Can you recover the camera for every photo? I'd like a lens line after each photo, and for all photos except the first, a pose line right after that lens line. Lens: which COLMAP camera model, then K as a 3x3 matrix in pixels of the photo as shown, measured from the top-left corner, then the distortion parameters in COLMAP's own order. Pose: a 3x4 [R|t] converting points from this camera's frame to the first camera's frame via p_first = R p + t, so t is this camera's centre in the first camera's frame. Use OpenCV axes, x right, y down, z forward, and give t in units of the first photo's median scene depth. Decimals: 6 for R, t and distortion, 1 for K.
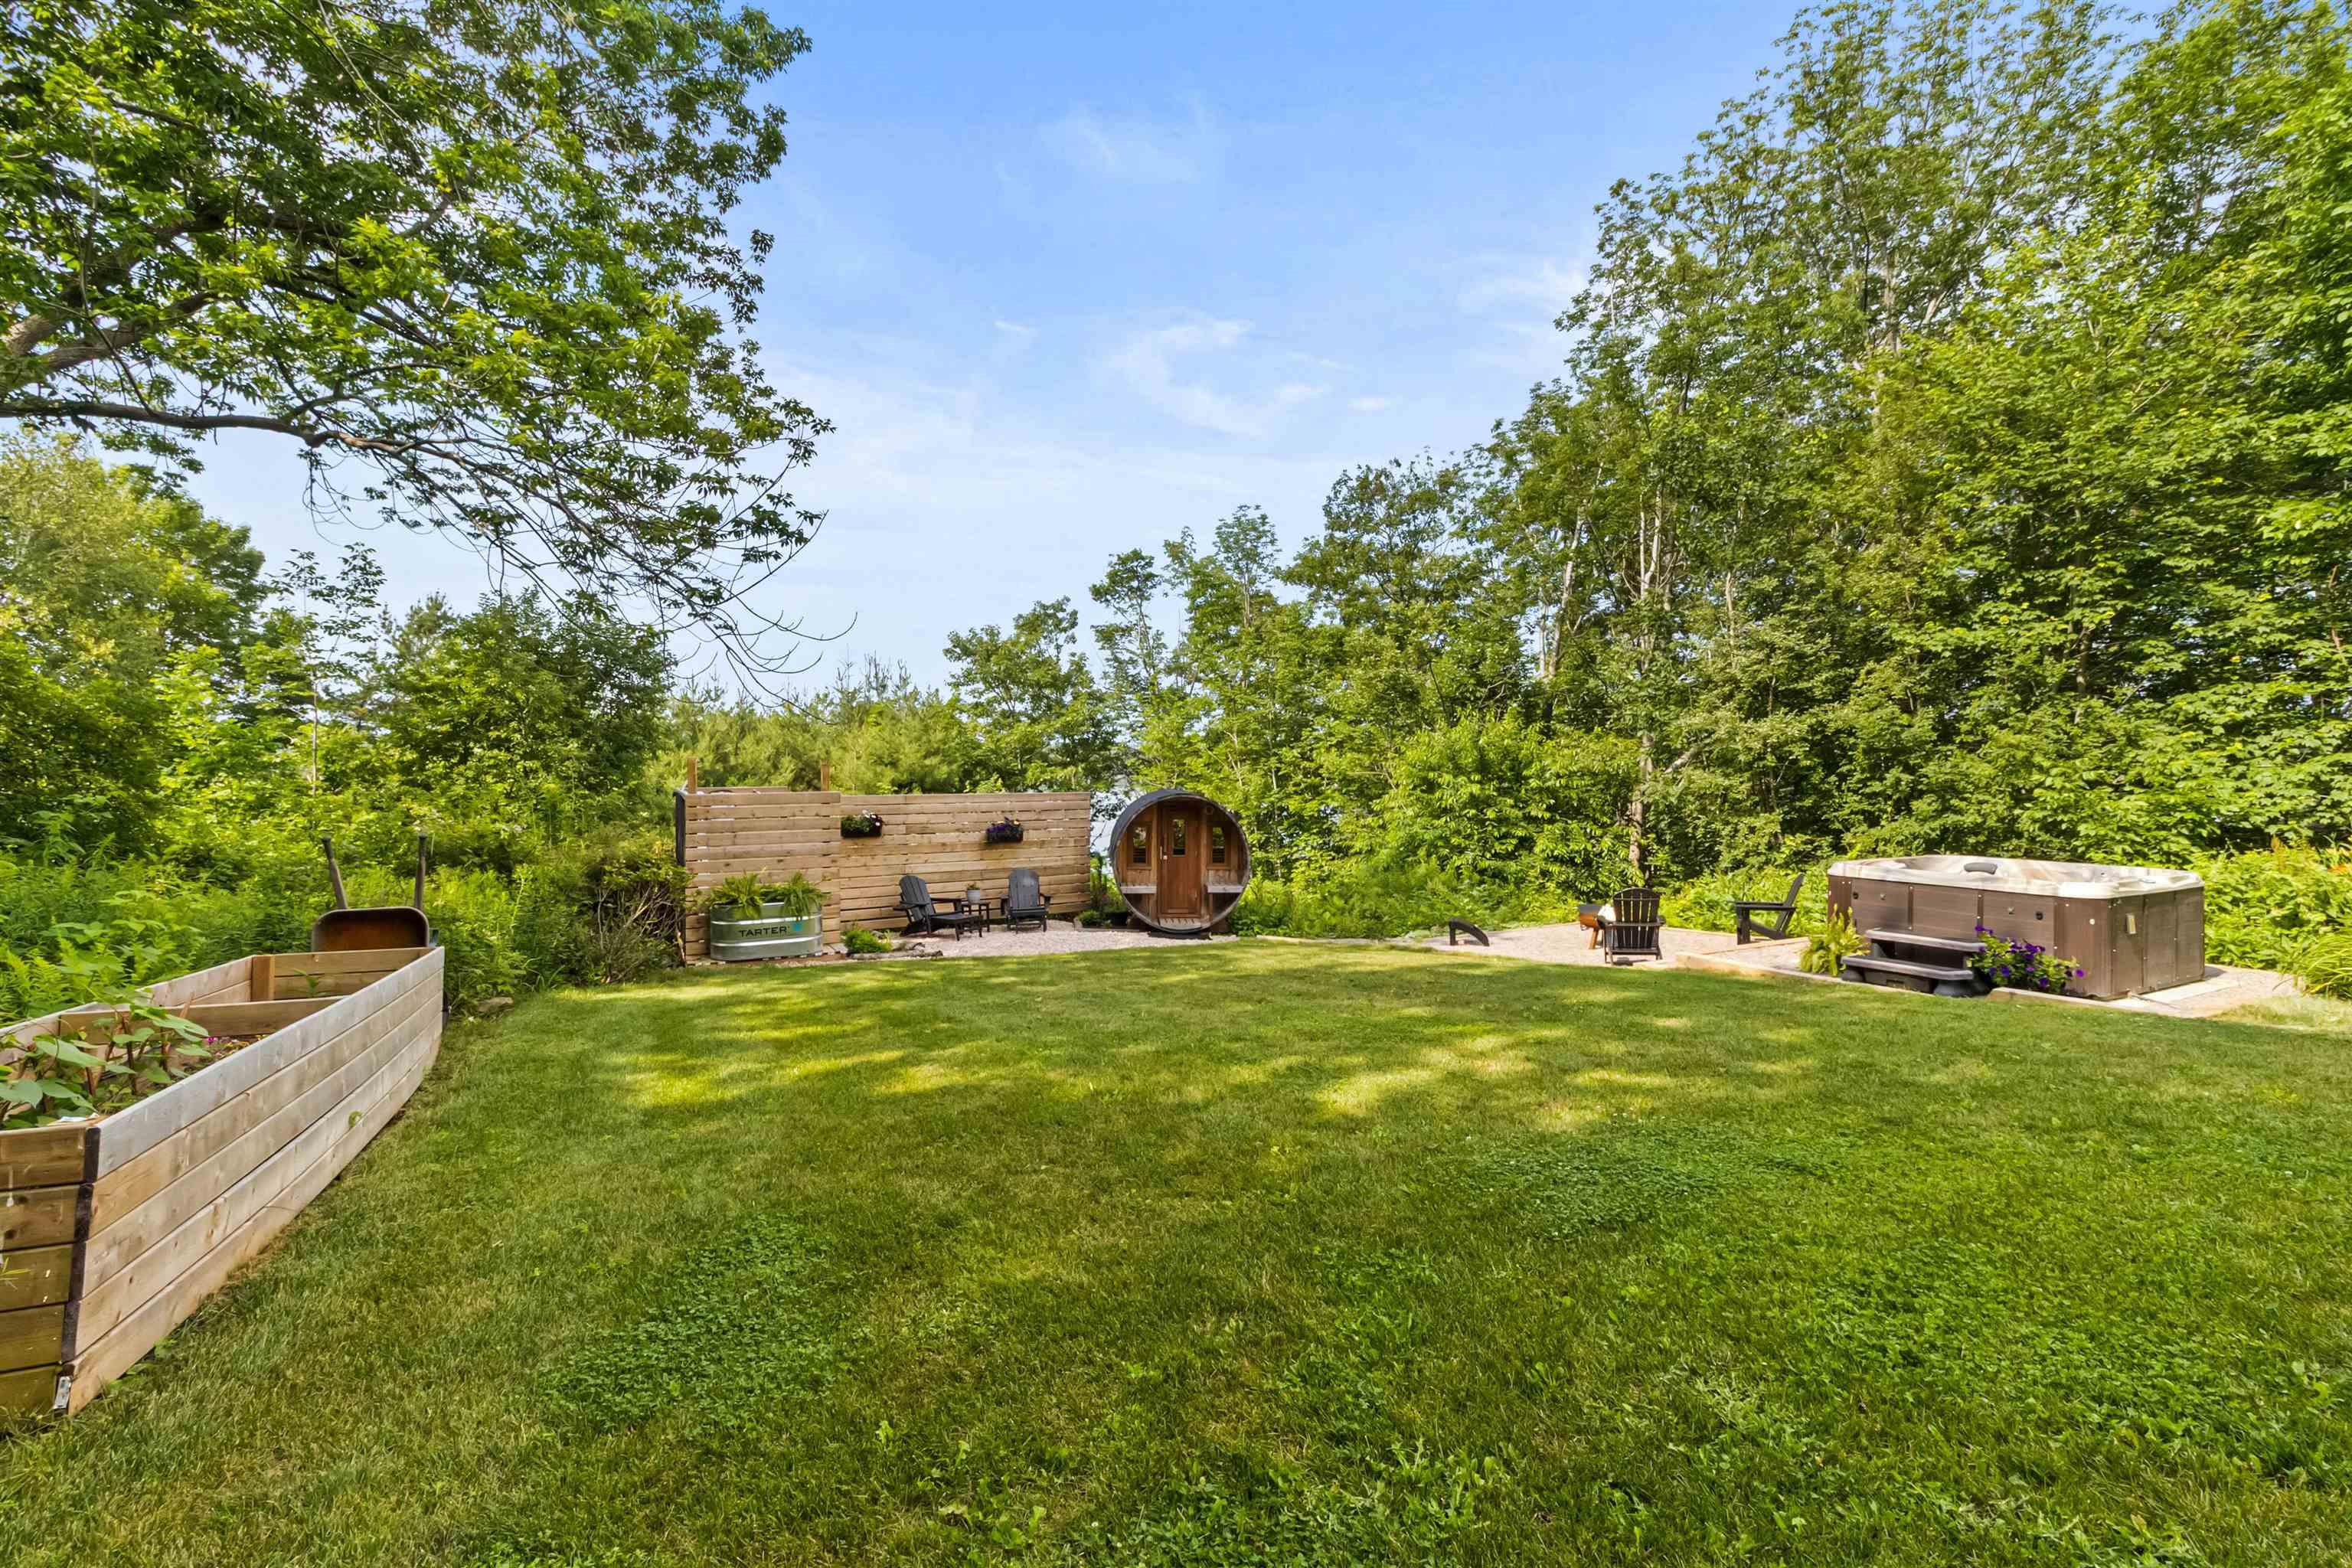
lens RADIAL K [[1090.3, 0, 1176.0], [0, 1090.3, 784.0], [0, 0, 1]] dist [0.015103, -0.000054]
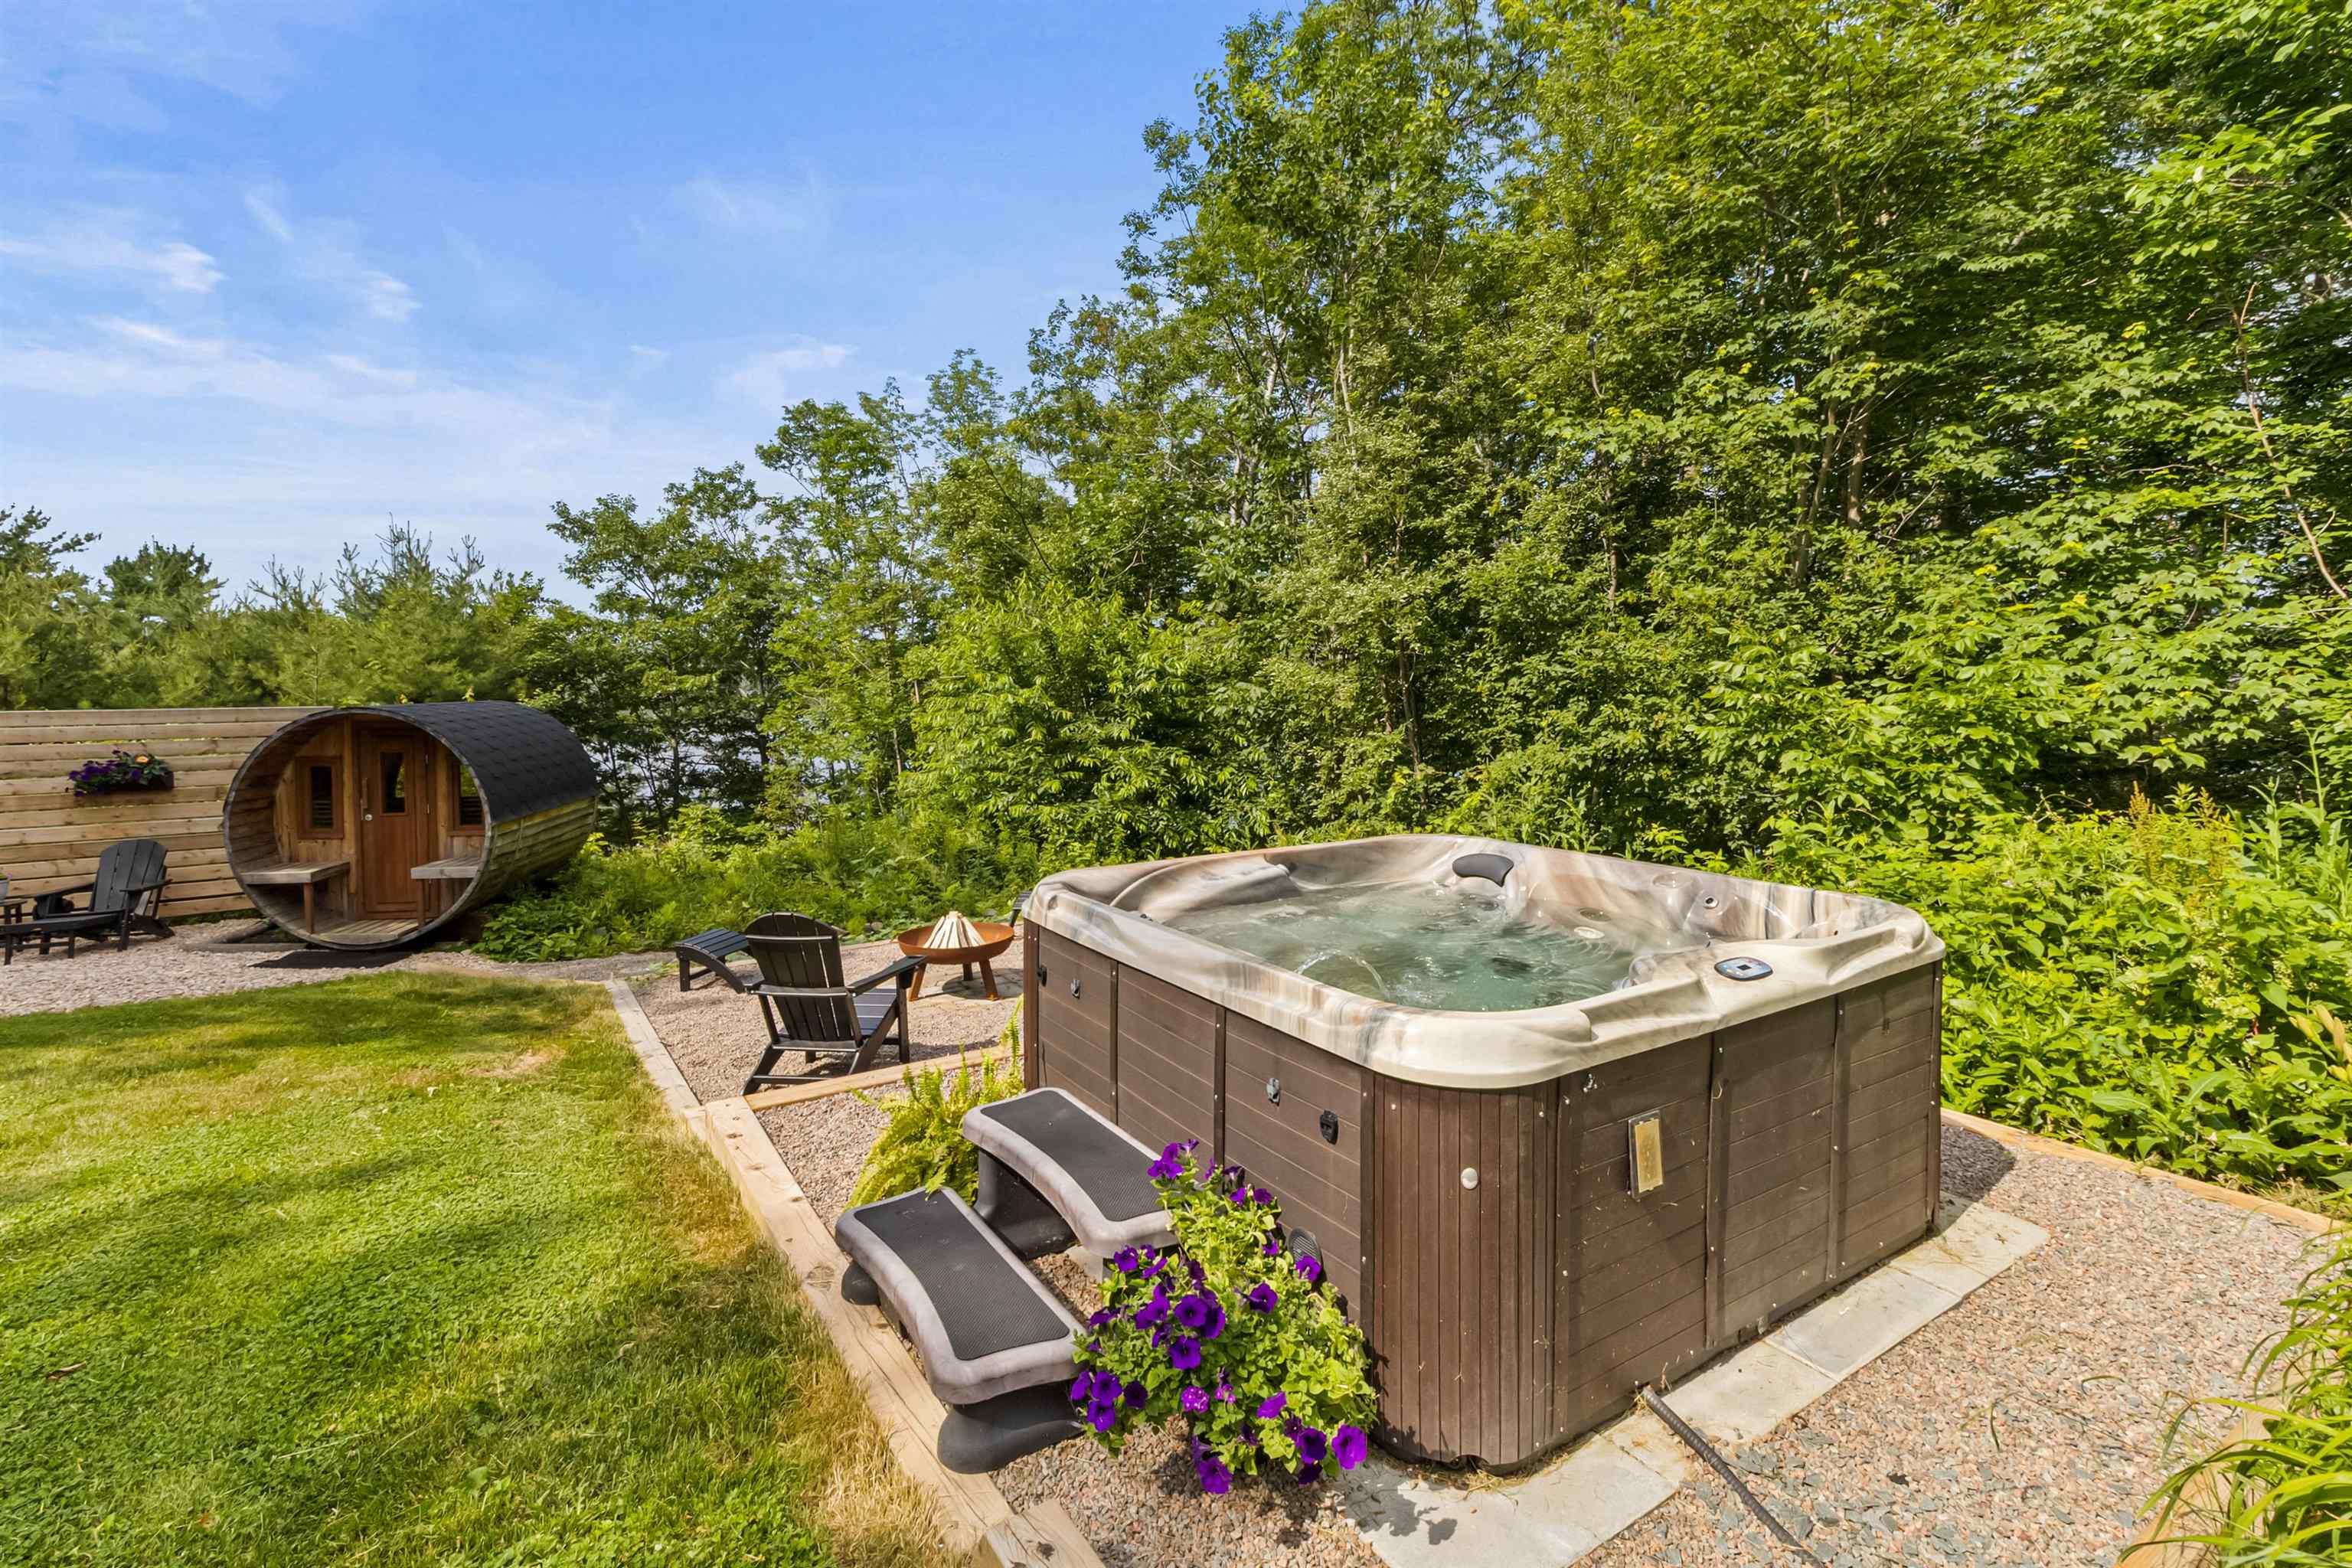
lens RADIAL K [[1096.2, 0, 1178.0], [0, 1096.2, 748.6], [0, 0, 1]] dist [0.020020, 0.000363]
pose [[0.997221, -0.018039, 0.072282, 0.458199], [0.014404, 0.998621, 0.050489, 0.004110], [-0.073093, -0.049307, 0.996106, 0.464379]]
